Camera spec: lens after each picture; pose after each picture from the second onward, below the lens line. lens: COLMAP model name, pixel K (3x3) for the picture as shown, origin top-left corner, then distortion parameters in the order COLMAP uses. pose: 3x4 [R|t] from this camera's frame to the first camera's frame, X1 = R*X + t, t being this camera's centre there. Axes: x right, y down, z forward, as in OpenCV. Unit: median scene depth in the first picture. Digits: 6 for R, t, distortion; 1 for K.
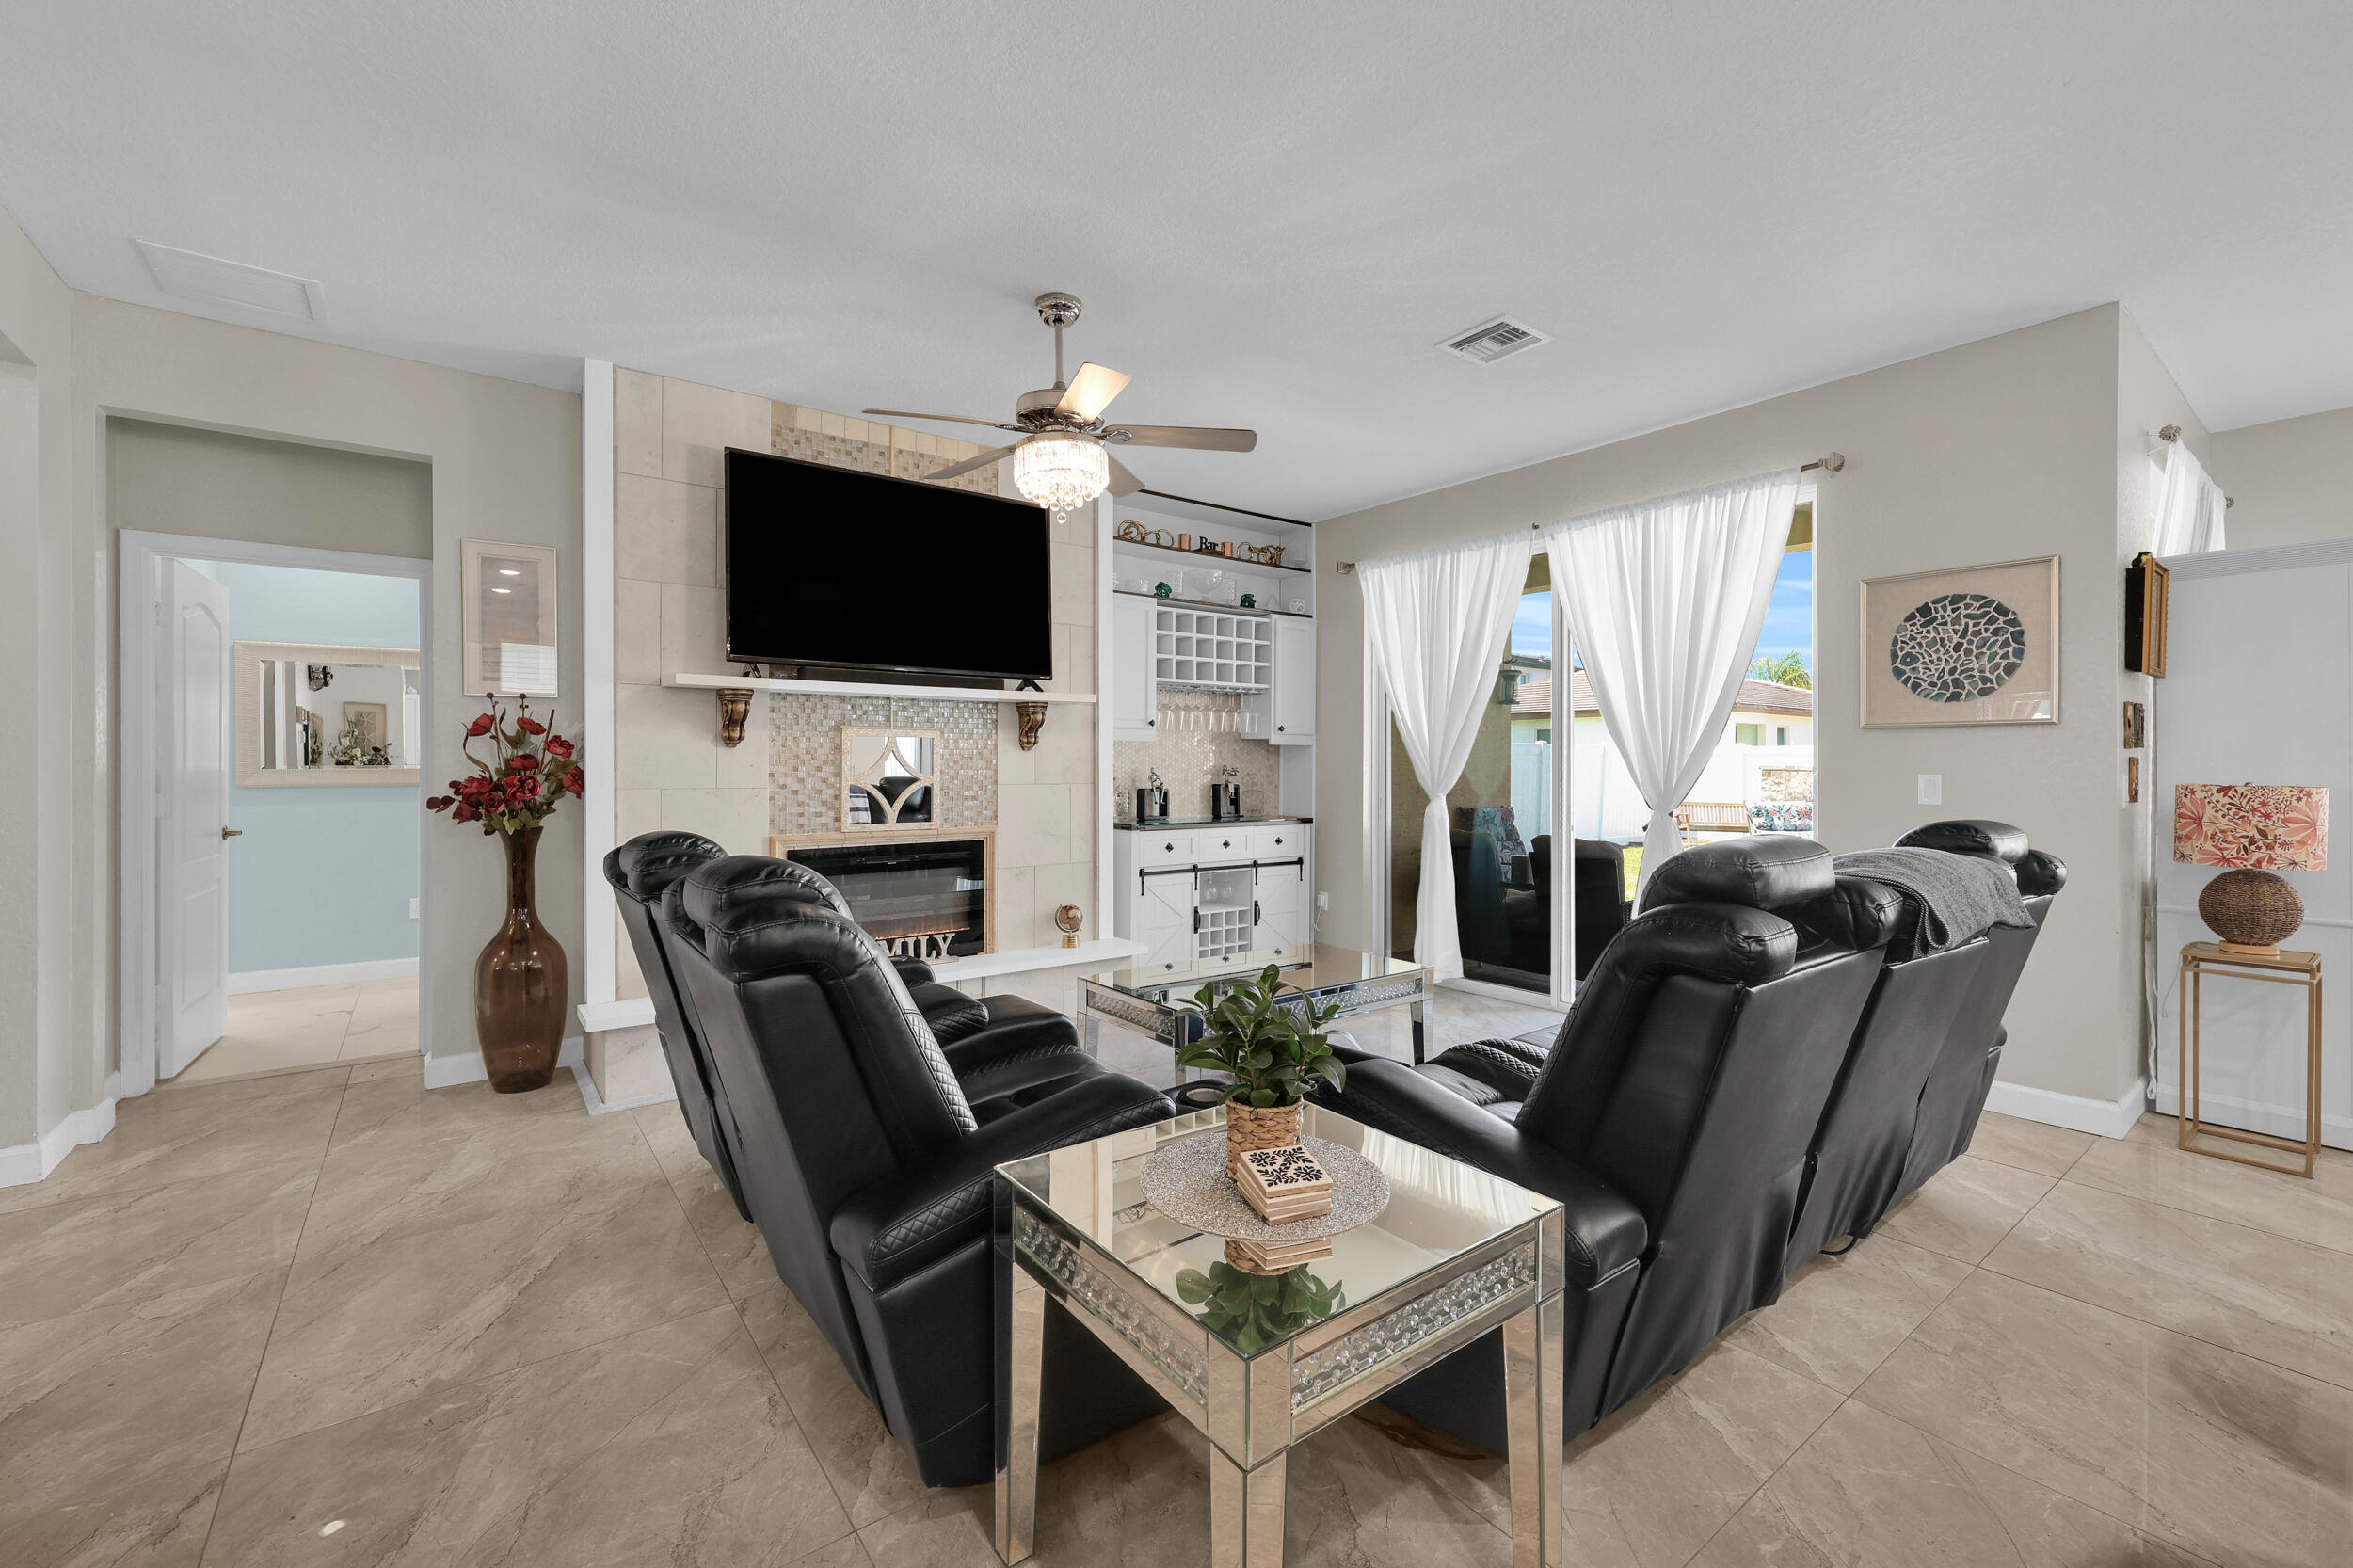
lens RADIAL K [[956.8, 0, 1182.2], [0, 956.8, 775.9], [0, 0, 1]] dist [0.006175, -0.000132]
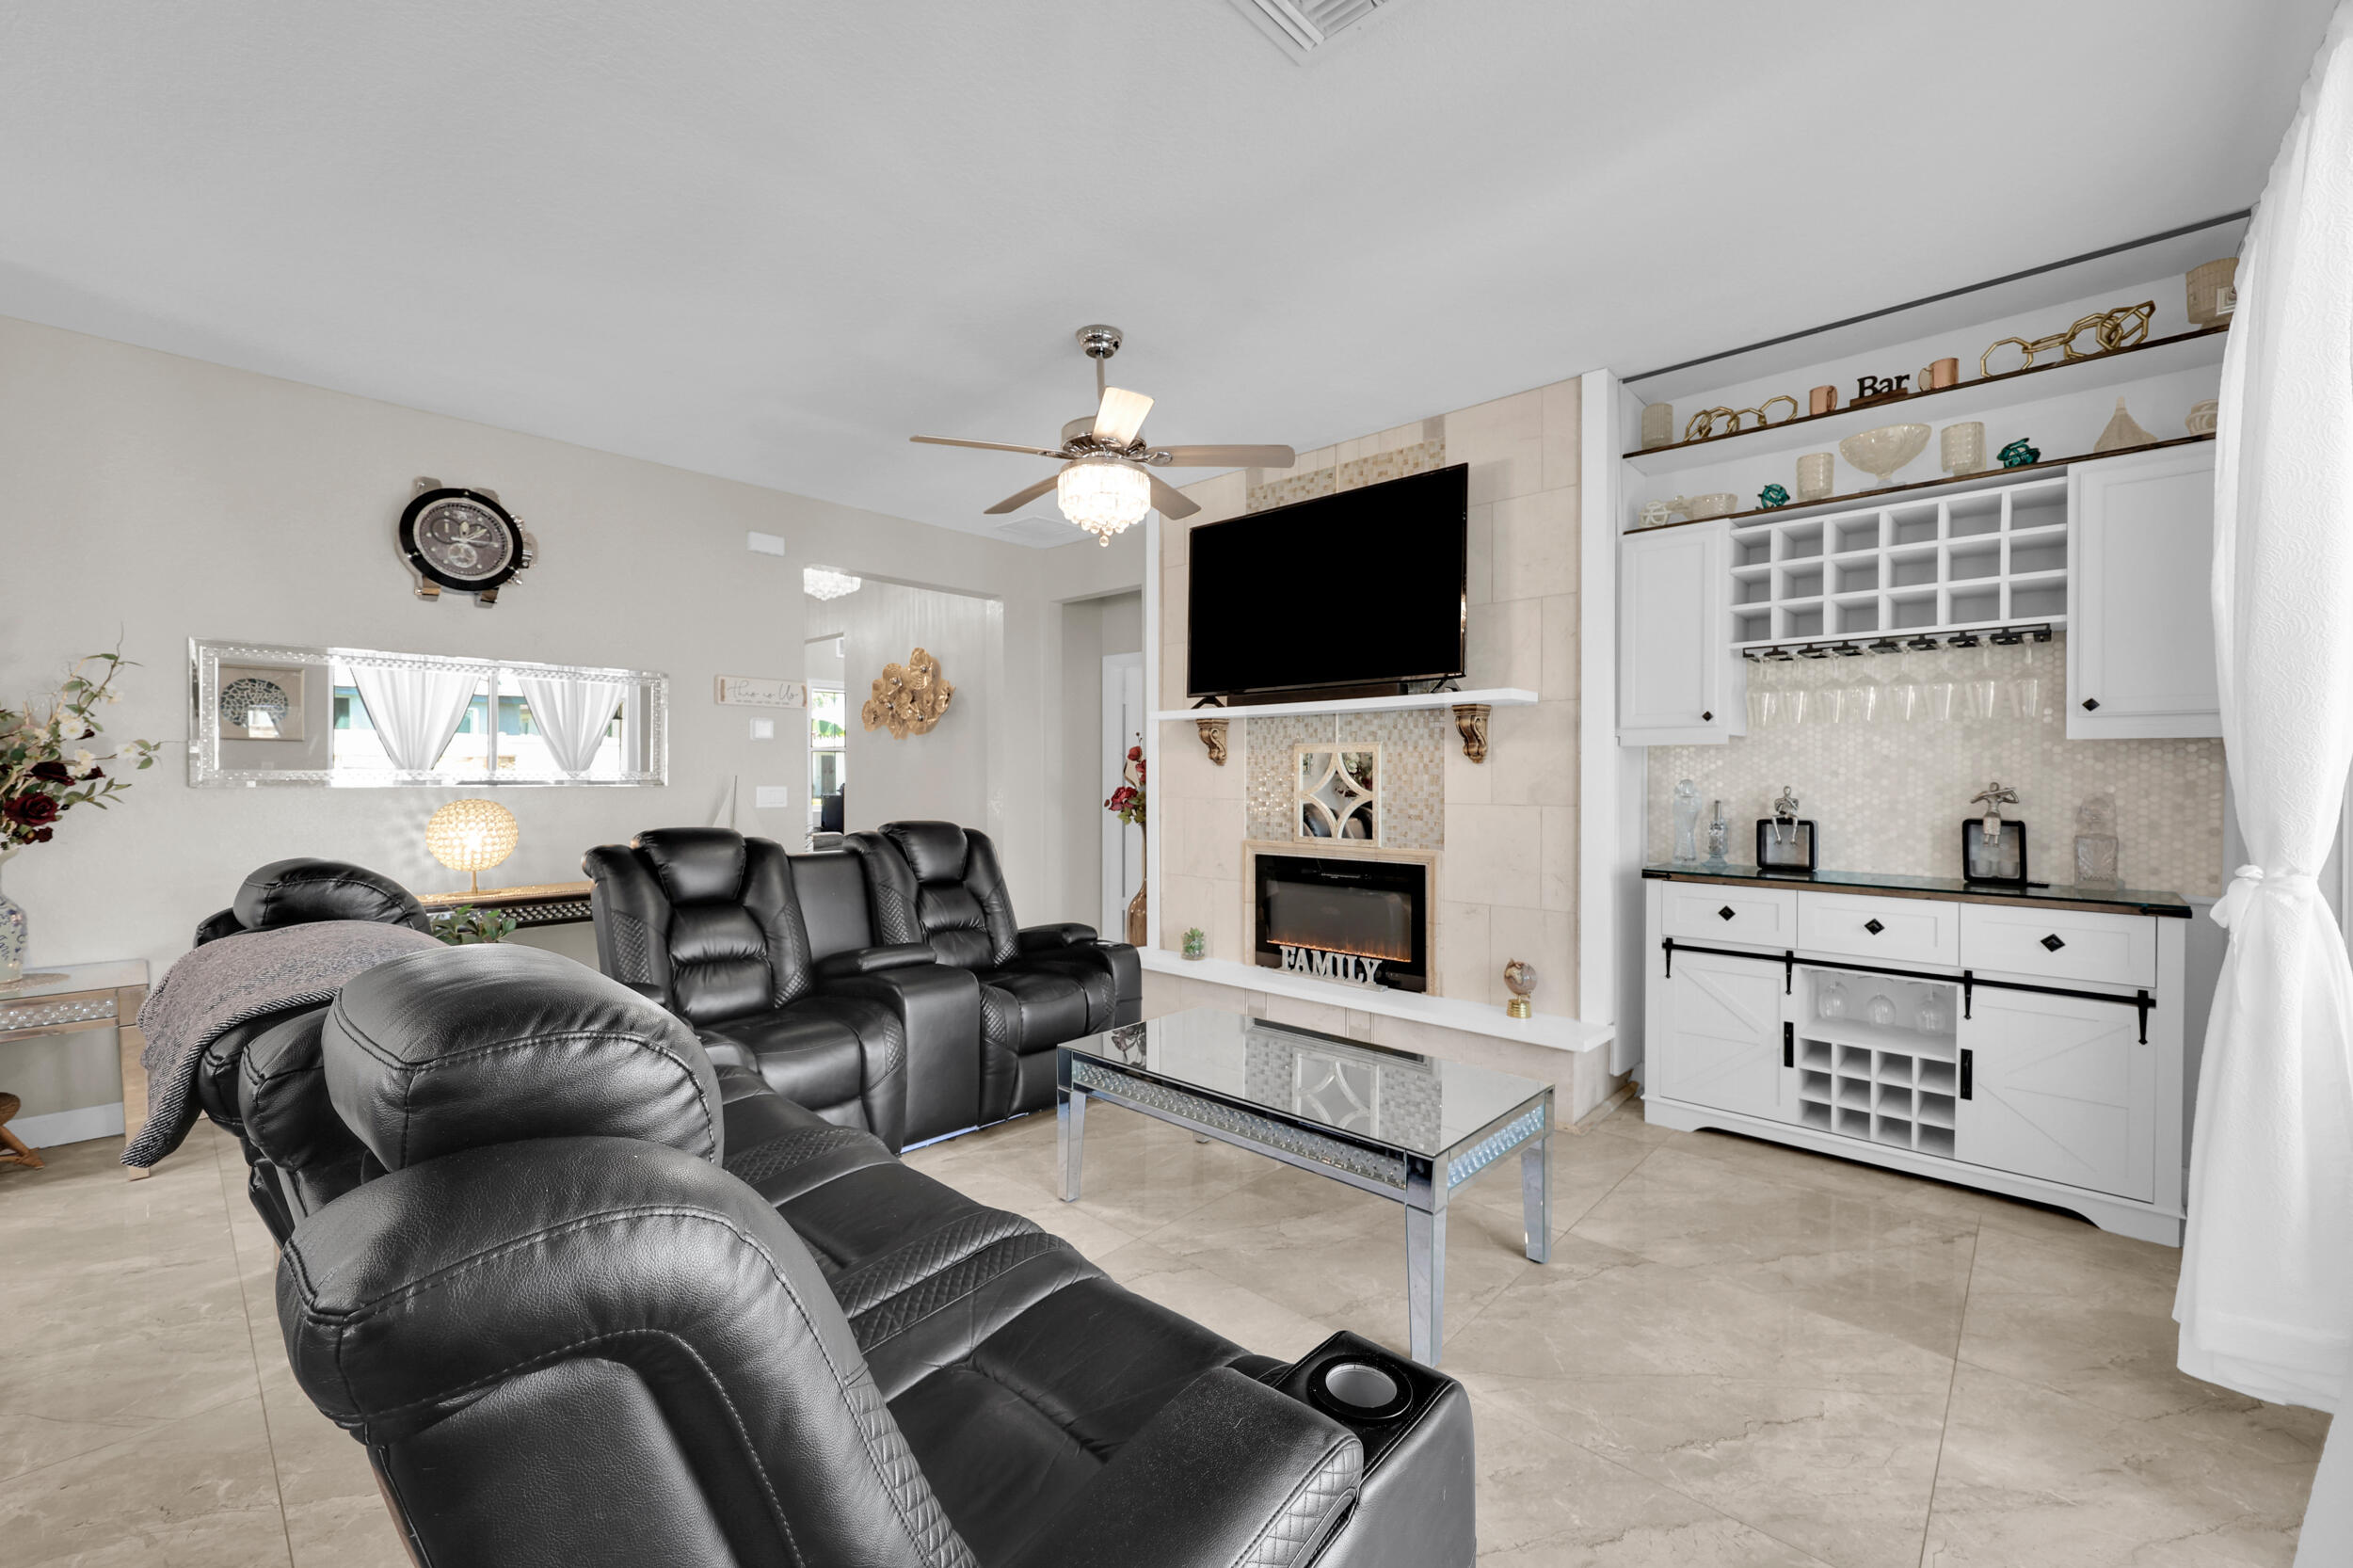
lens RADIAL K [[956.8, 0, 1167.2], [0, 956.8, 782.3], [0, 0, 1]] dist [0.006175, -0.000132]
pose [[0.179946, 0.009580, -0.983630, 0.613525], [-0.008312, 0.999932, 0.008218, -0.015197], [0.983641, 0.006697, 0.180013, 0.600932]]
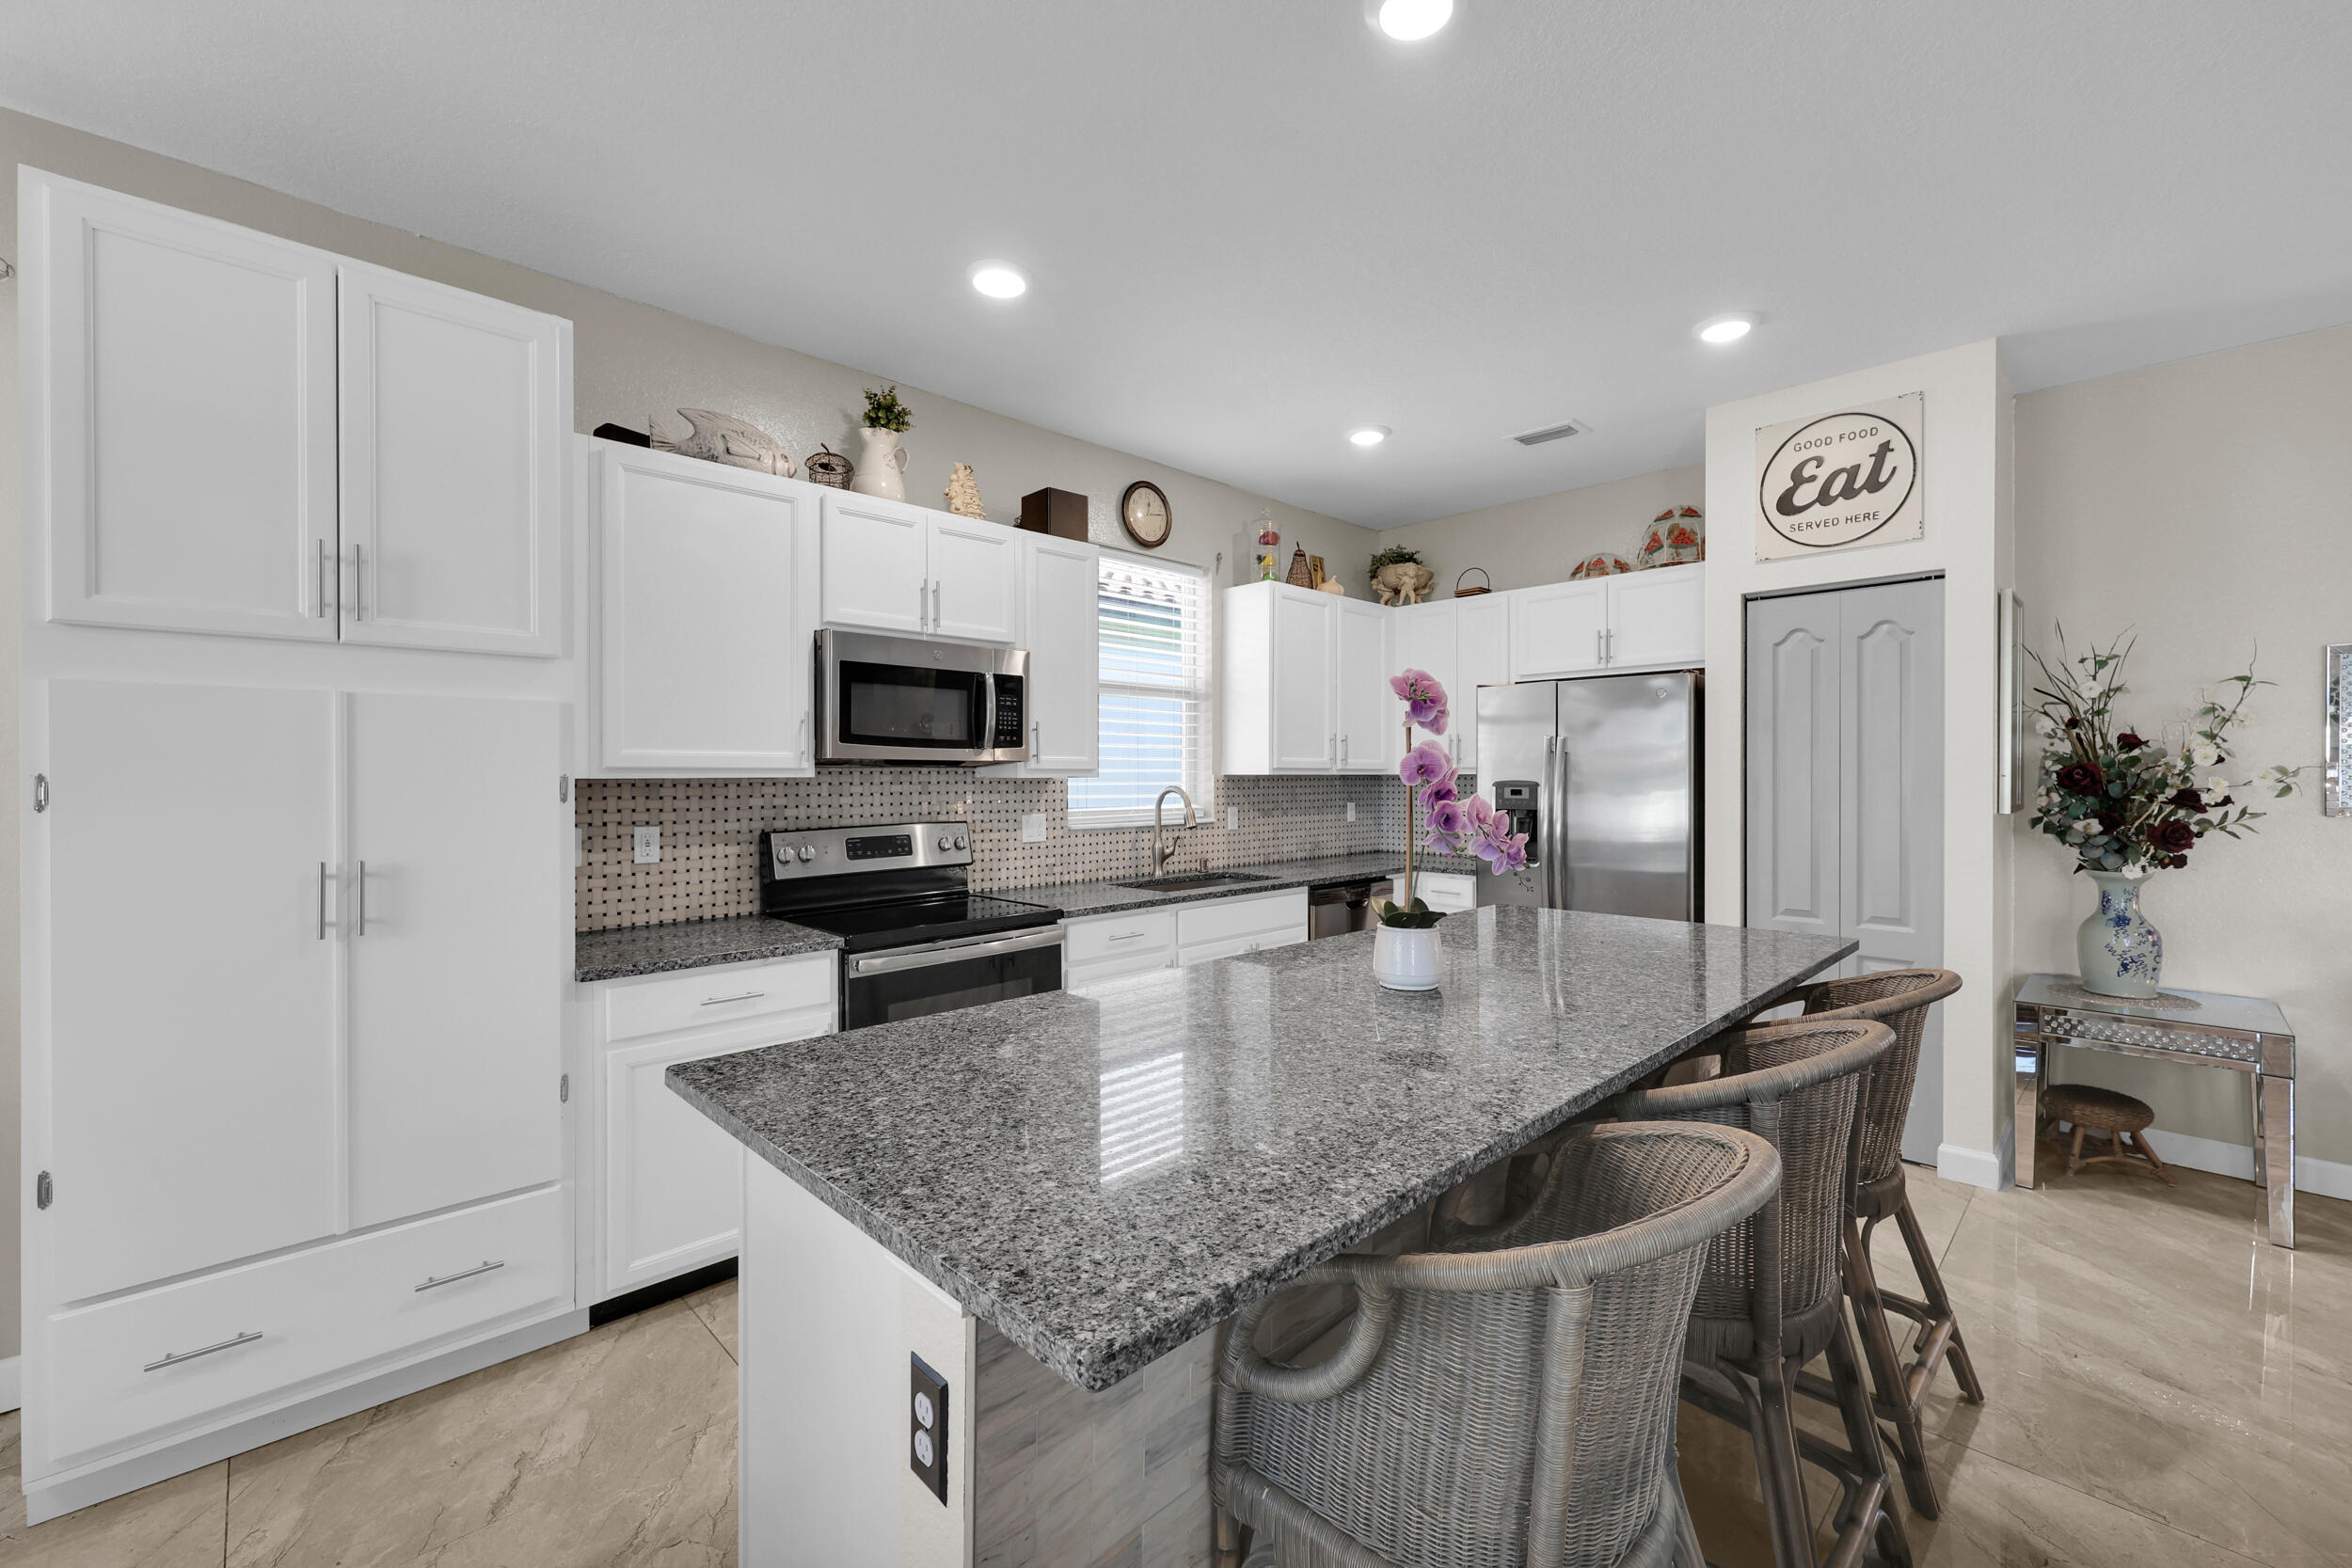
lens RADIAL K [[956.3, 0, 1169.6], [0, 956.3, 781.1], [0, 0, 1]] dist [0.006175, -0.000132]
pose [[-0.991176, 0.005002, -0.132456, 0.613837], [0.003032, 0.999882, 0.015075, -0.035065], [0.132515, 0.014541, -0.991074, 0.537688]]
